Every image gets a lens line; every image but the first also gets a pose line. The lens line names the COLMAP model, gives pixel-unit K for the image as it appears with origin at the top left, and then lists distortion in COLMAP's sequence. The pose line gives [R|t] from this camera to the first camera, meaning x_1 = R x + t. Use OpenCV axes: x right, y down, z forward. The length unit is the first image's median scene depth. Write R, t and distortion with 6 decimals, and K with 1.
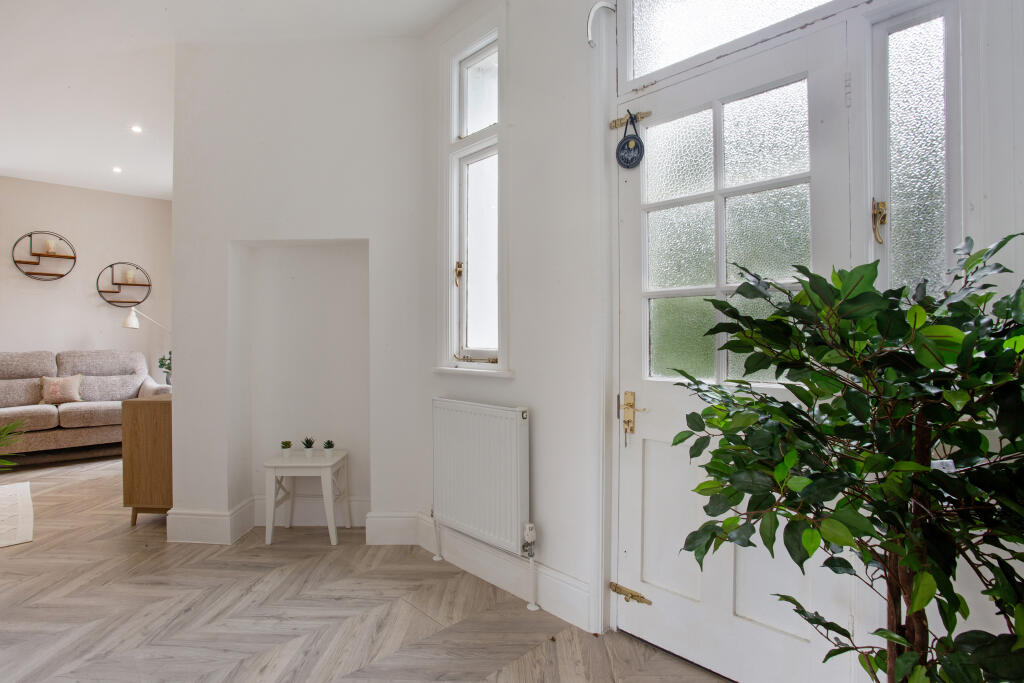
lens RADIAL K [[517.2, 0, 500.3], [0, 517.2, 321.4], [0, 0, 1]] dist [-0.068148, 0.027678]
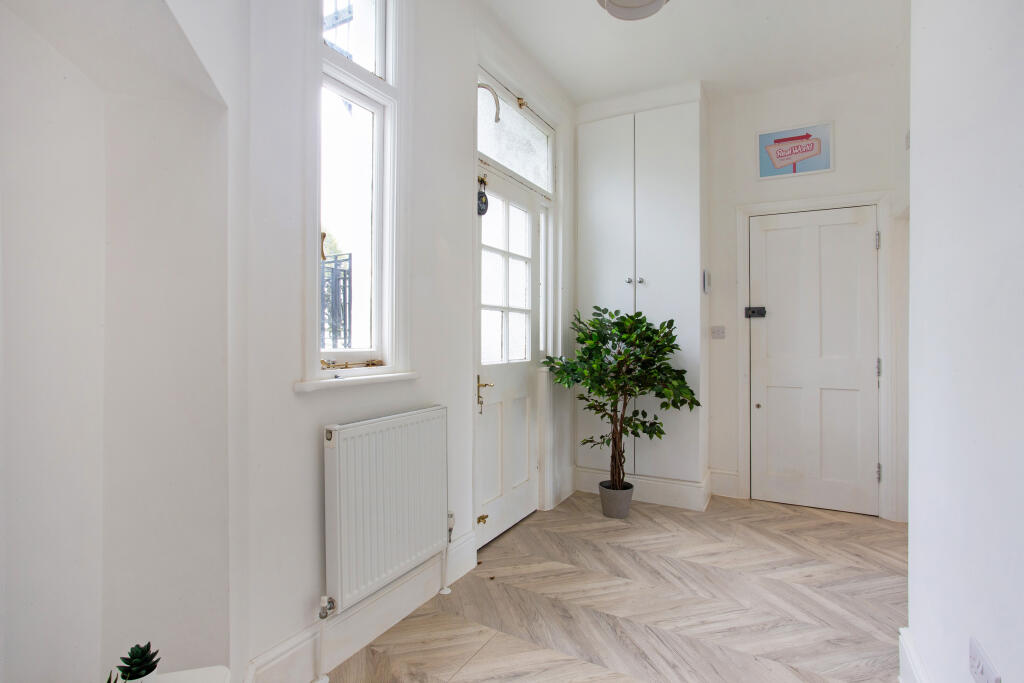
lens RADIAL K [[517.2, 0, 500.3], [0, 517.2, 321.4], [0, 0, 1]] dist [-0.068148, 0.027678]
pose [[-0.299543, 0.031425, 0.953565, -1.091546], [-0.027255, 0.998768, -0.041476, 0.048965], [-0.953694, -0.038414, -0.298317, 1.348486]]
